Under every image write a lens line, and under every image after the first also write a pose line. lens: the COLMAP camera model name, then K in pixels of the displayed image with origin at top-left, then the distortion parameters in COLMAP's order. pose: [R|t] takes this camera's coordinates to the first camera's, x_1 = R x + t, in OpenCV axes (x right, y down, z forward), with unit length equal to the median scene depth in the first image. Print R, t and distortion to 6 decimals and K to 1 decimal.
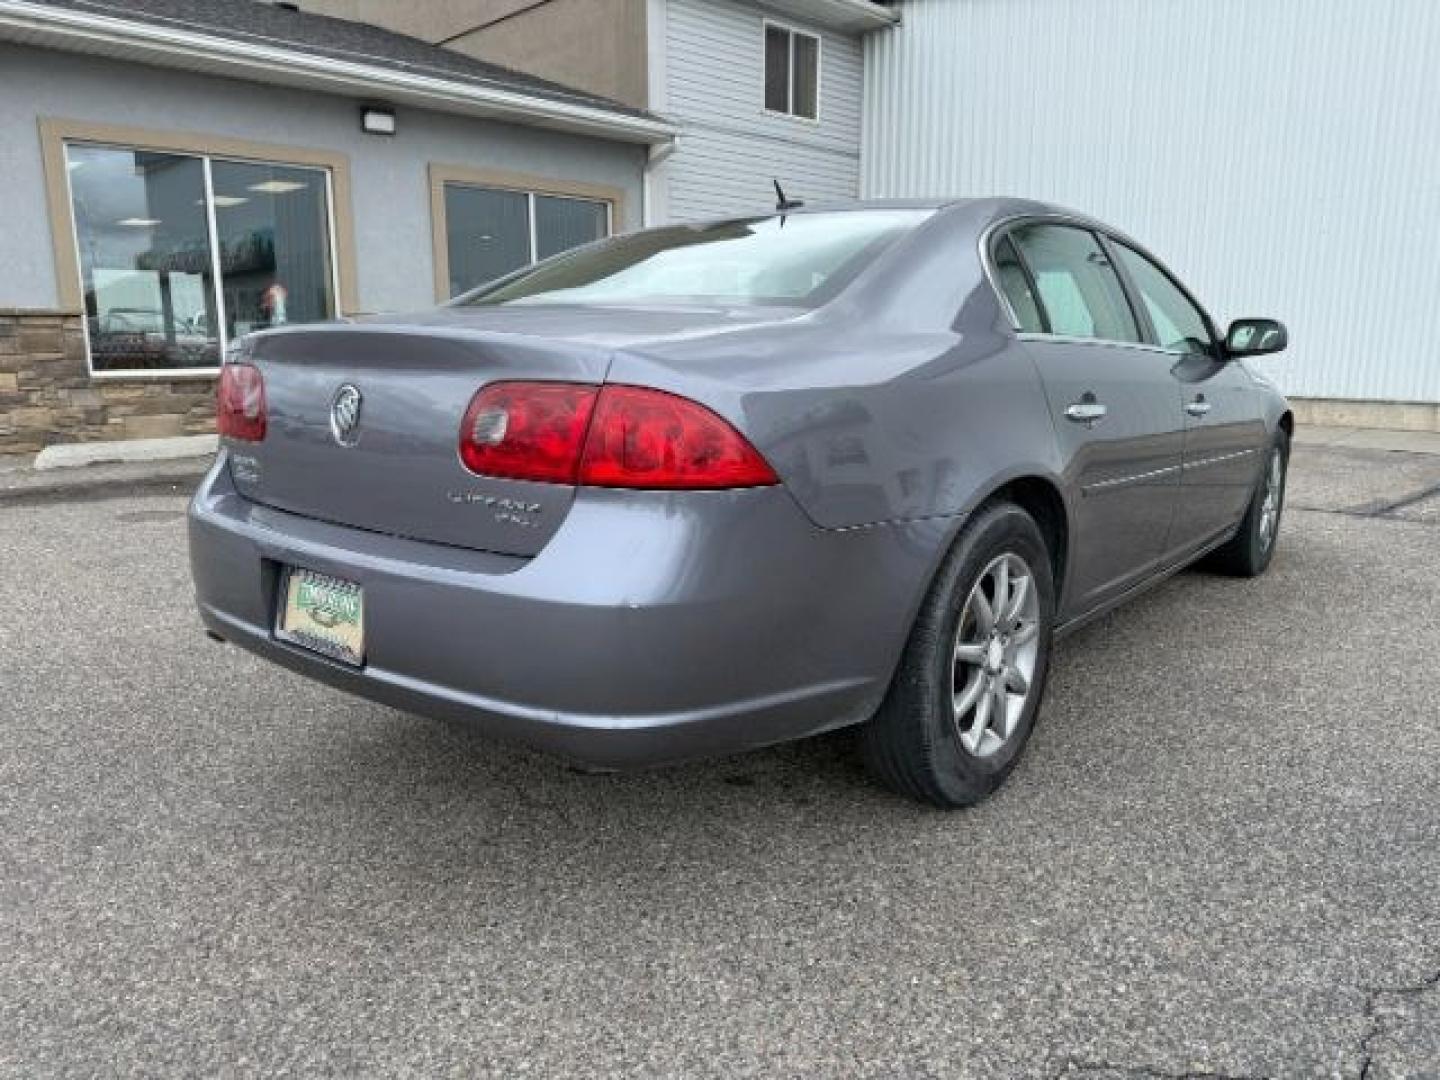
lens RADIAL K [[1049.9, 0, 722.1], [0, 1049.9, 545.7], [0, 0, 1]] dist [0.029177, -0.024136]
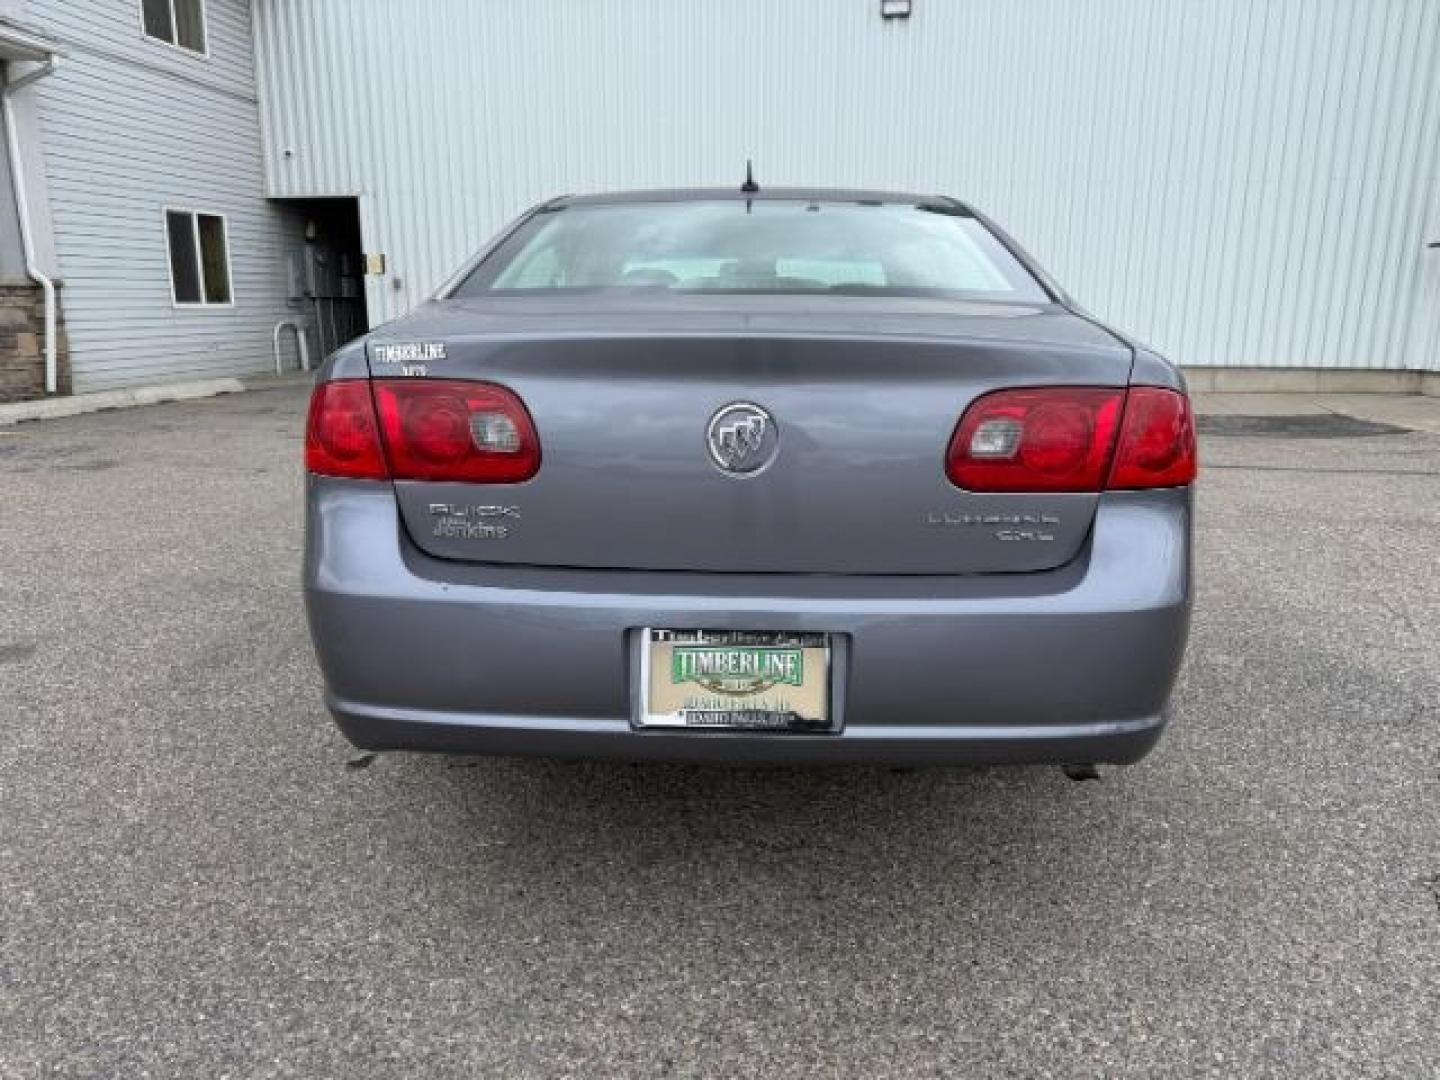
lens RADIAL K [[1049.9, 0, 744.4], [0, 1049.9, 533.4], [0, 0, 1]] dist [0.029177, -0.024136]
pose [[0.796811, -0.130909, 0.589877, -0.622261], [0.118715, 0.991138, 0.059598, -0.072783], [-0.592452, 0.022539, 0.805291, 0.245649]]
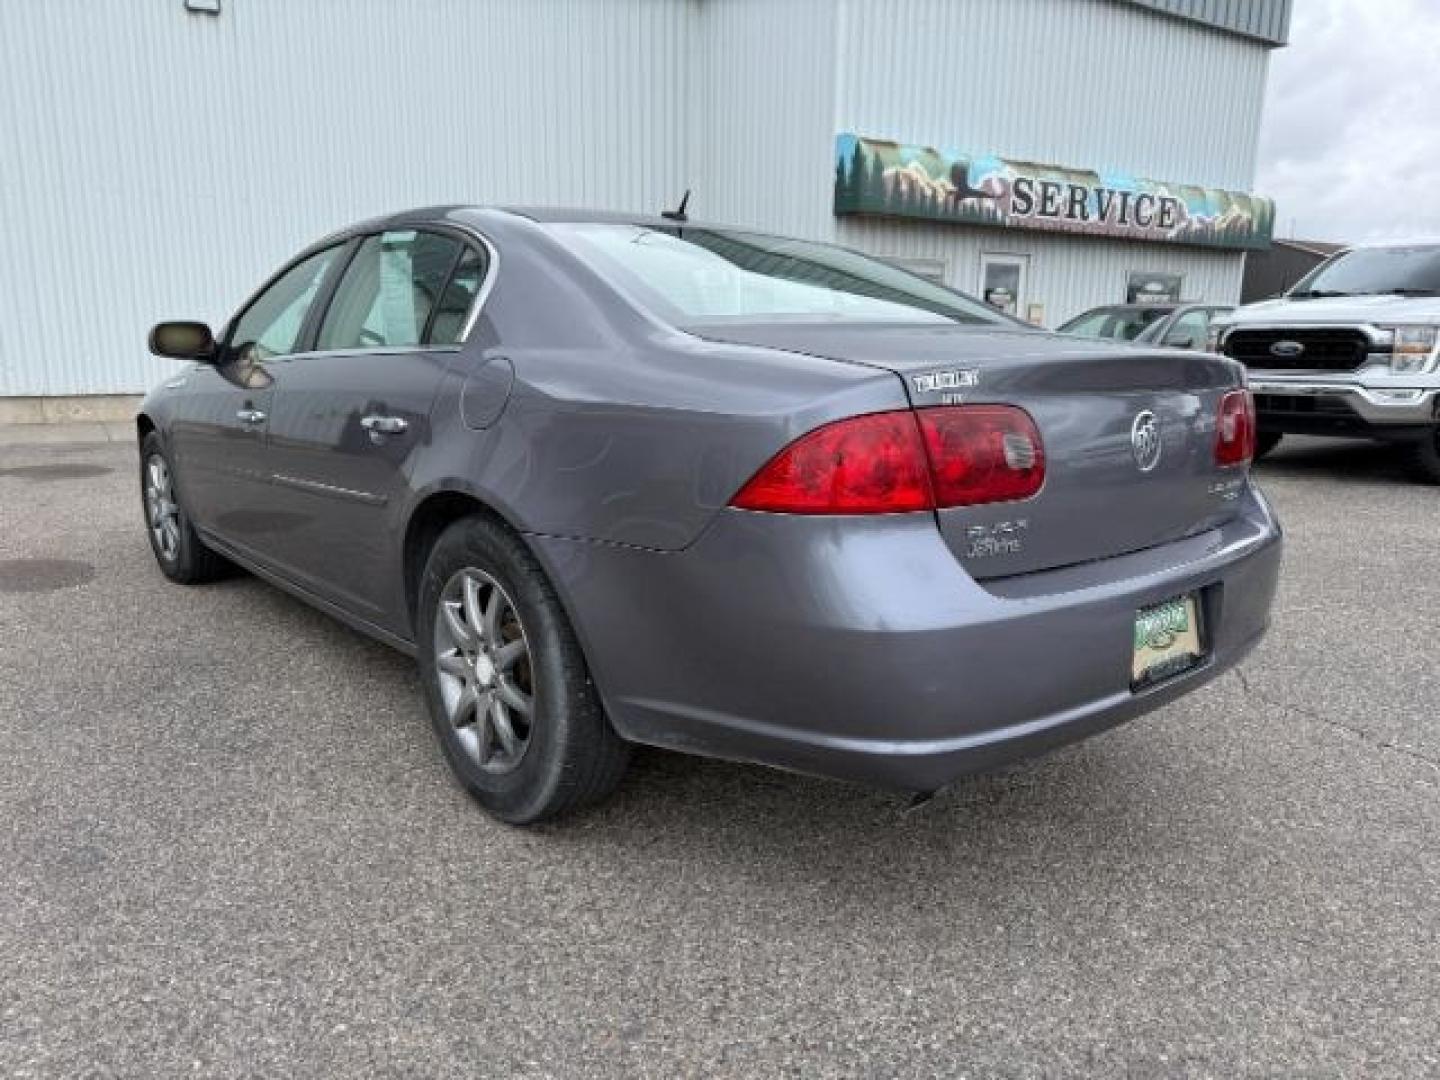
lens RADIAL K [[1049.9, 0, 719.3], [0, 1049.9, 524.2], [0, 0, 1]] dist [0.029177, -0.024136]
pose [[0.180819, -0.183599, 0.966228, -1.039694], [0.191267, 0.970229, 0.148566, -0.200264], [-0.964739, 0.157944, 0.210552, 0.870099]]
